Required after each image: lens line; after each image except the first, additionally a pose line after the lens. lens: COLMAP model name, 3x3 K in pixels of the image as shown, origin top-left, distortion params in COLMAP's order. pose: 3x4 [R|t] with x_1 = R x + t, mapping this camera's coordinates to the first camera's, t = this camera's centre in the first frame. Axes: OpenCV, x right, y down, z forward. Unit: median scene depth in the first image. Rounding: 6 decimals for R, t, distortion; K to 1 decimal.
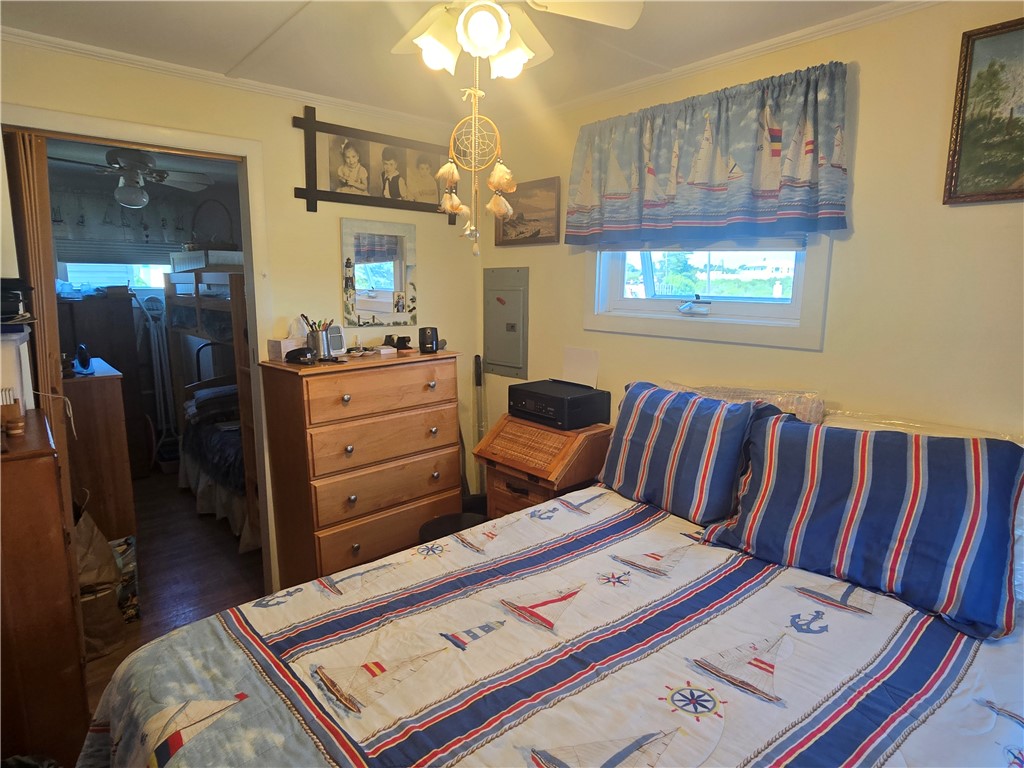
lens RADIAL K [[572.4, 0, 504.3], [0, 572.4, 381.5], [0, 0, 1]] dist [-0.003500, 0.000691]
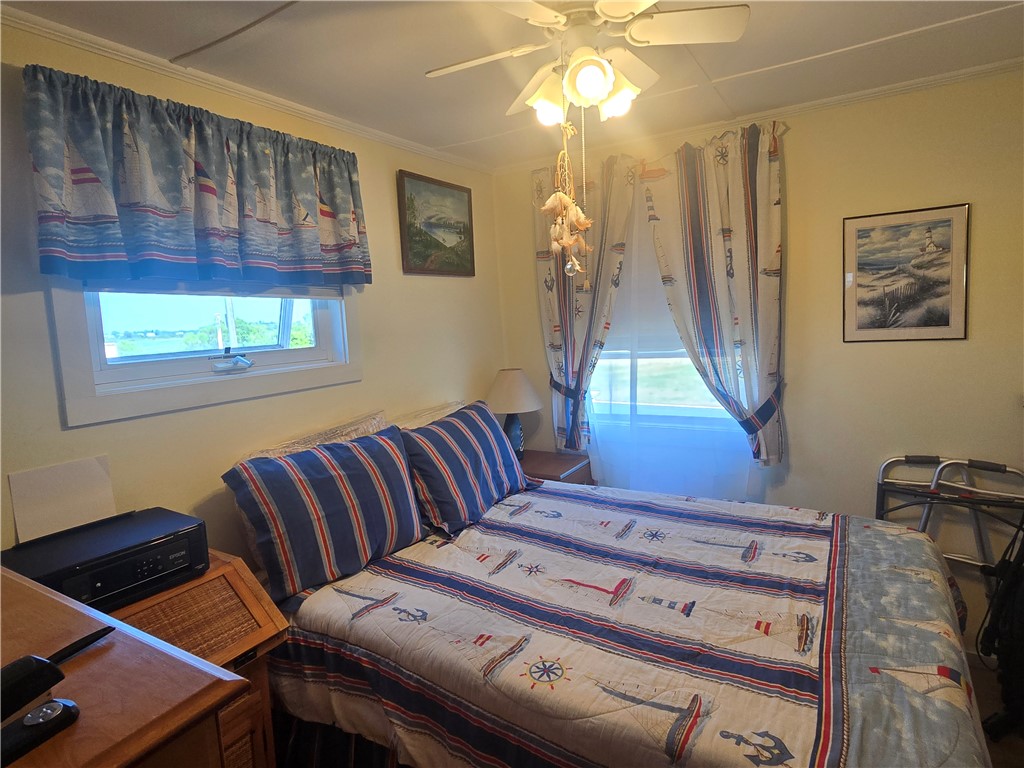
lens RADIAL K [[572.4, 0, 504.3], [0, 572.4, 381.5], [0, 0, 1]] dist [-0.003500, 0.000691]
pose [[-0.282738, -0.104942, 0.953439, -1.060247], [0.212121, 0.962546, 0.168848, -0.288500], [-0.935449, 0.249984, -0.249888, 1.523895]]
